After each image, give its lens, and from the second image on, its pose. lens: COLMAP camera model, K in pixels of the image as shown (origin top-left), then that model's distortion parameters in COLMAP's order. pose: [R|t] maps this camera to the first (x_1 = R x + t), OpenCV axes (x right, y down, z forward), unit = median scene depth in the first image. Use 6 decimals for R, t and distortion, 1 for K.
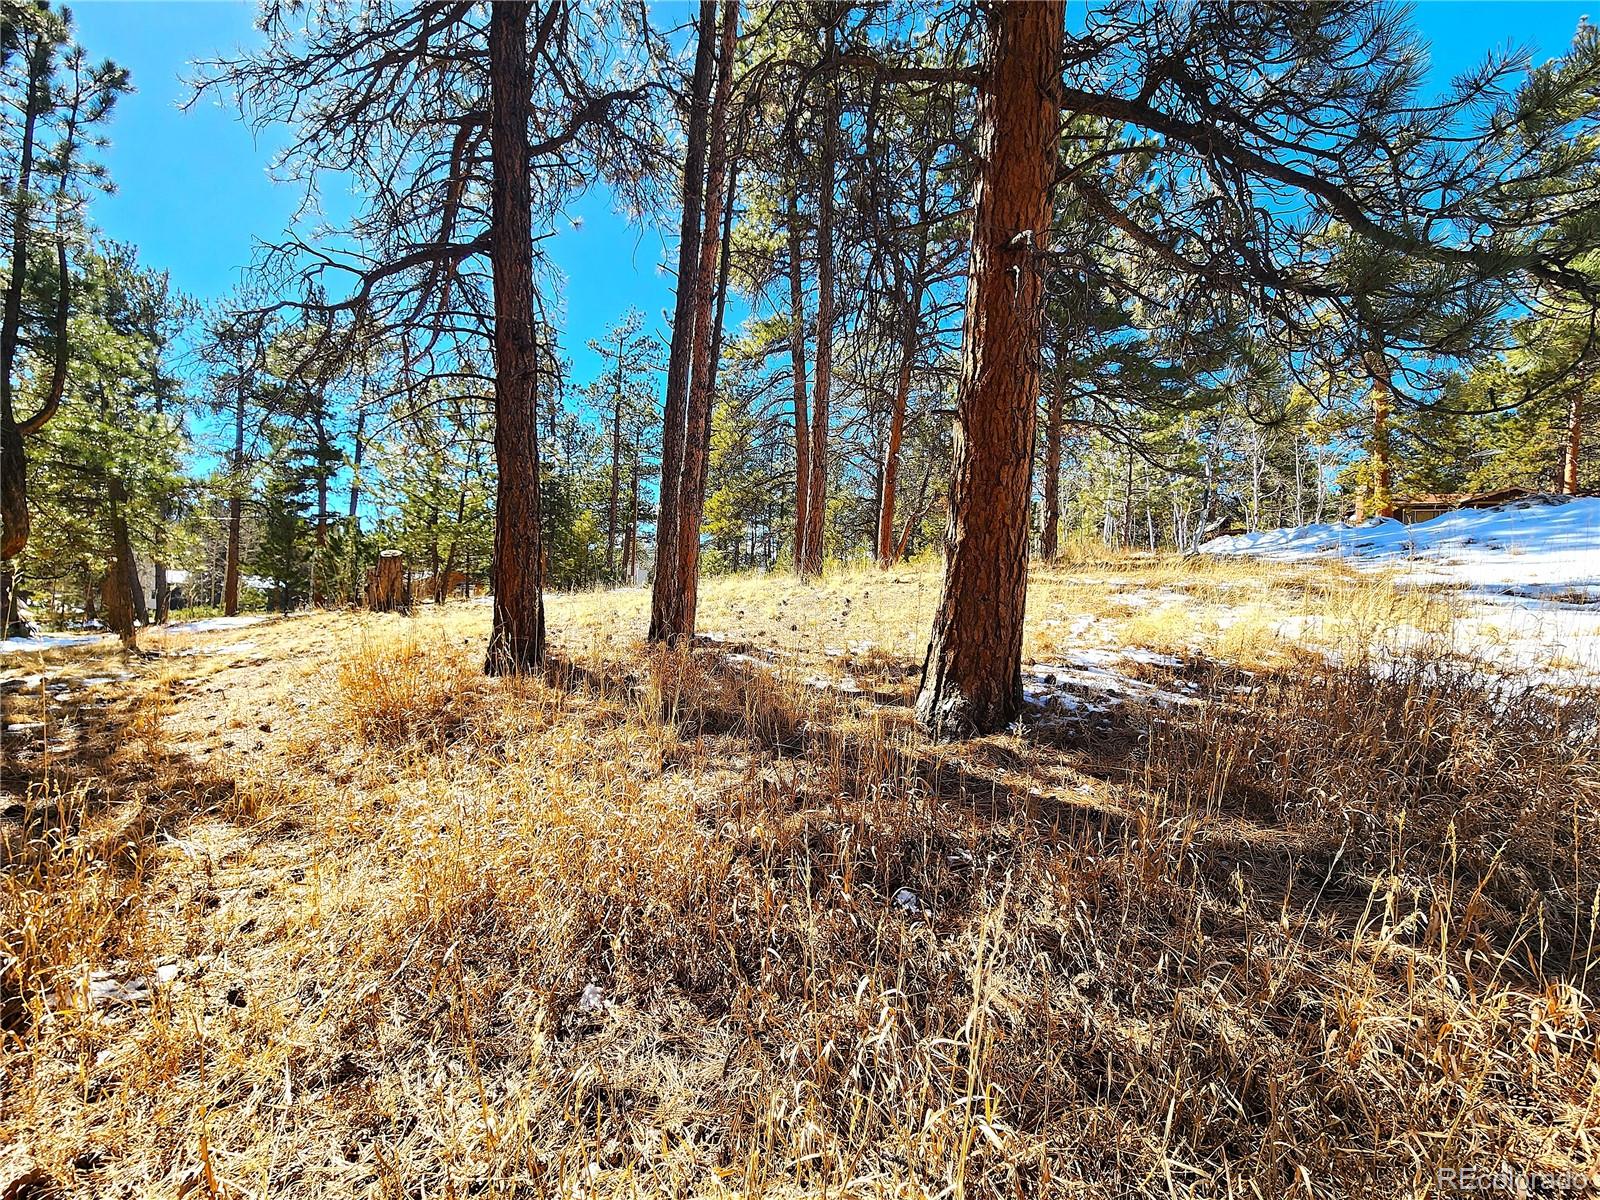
lens RADIAL K [[664.1, 0, 798.7], [0, 664.1, 600.0], [0, 0, 1]] dist [-0.003647, 0.001650]
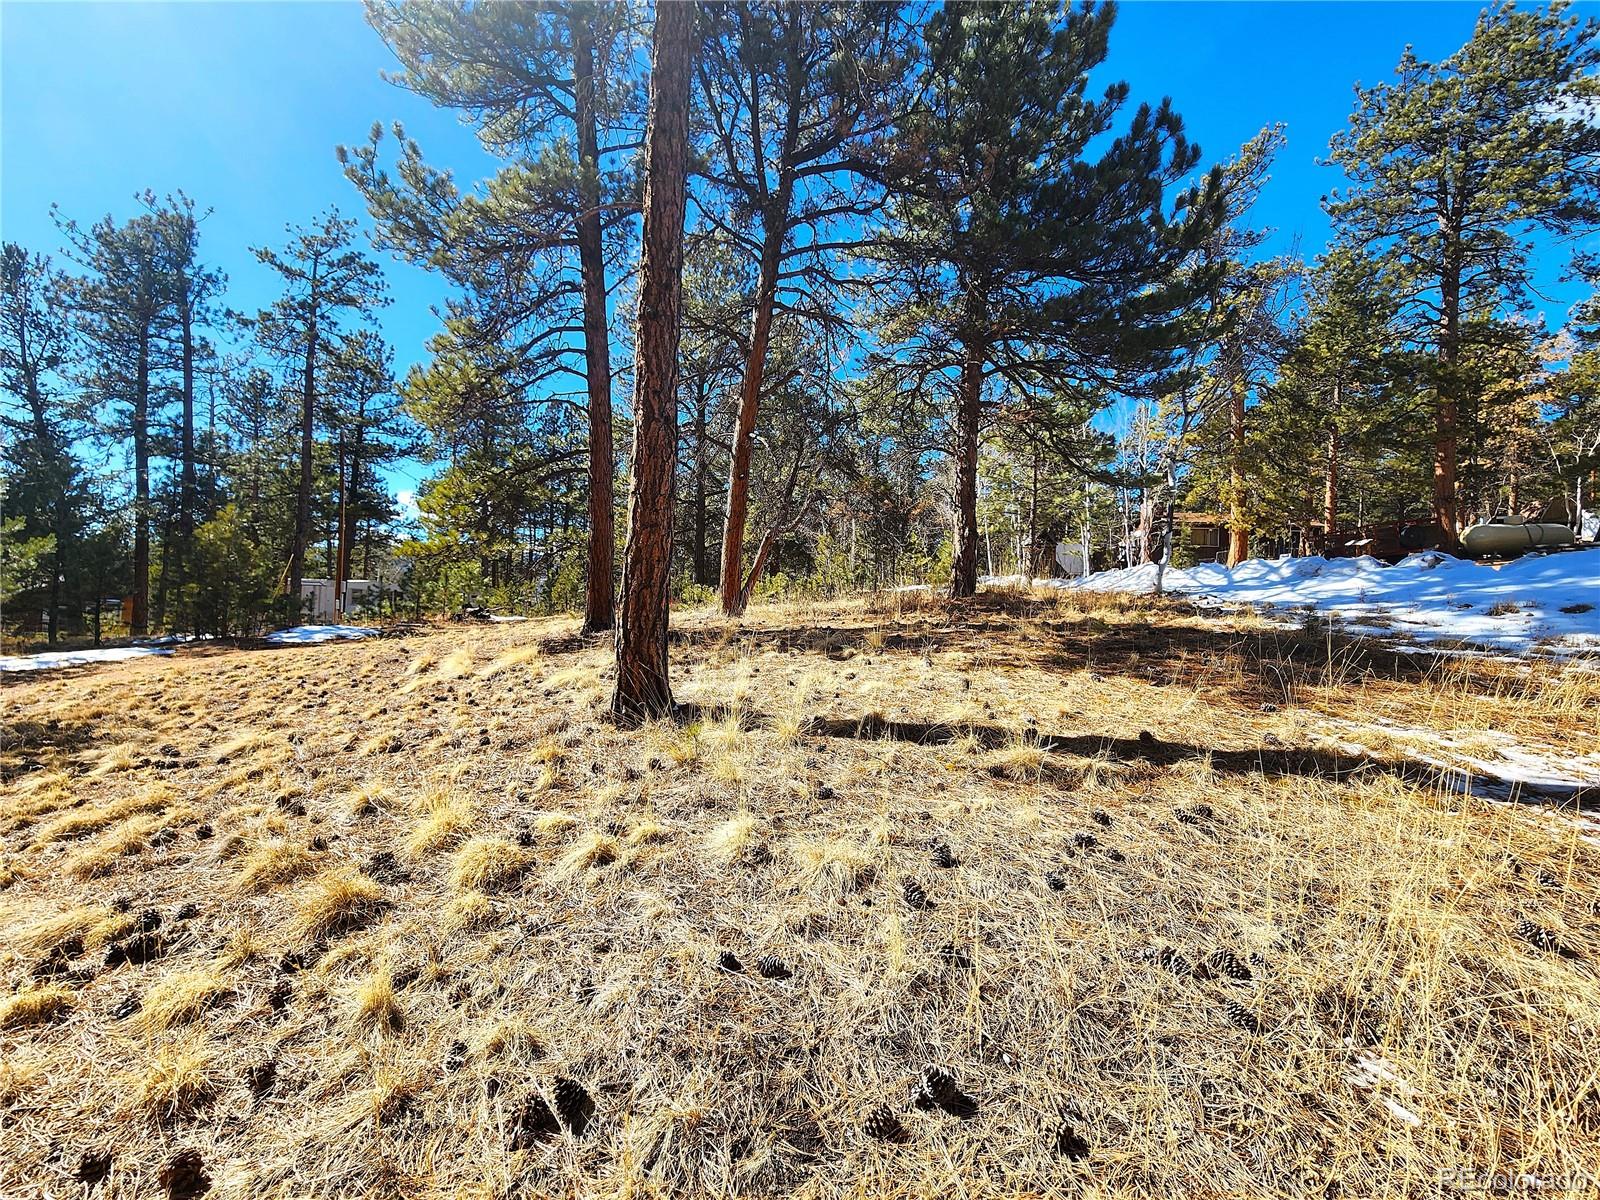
lens RADIAL K [[664.1, 0, 807.4], [0, 664.1, 601.0], [0, 0, 1]] dist [-0.003647, 0.001650]
pose [[0.949748, -0.012542, 0.312765, -0.006117], [0.012664, 0.999918, 0.001640, -0.055676], [-0.312760, 0.002403, 0.949829, 0.362514]]
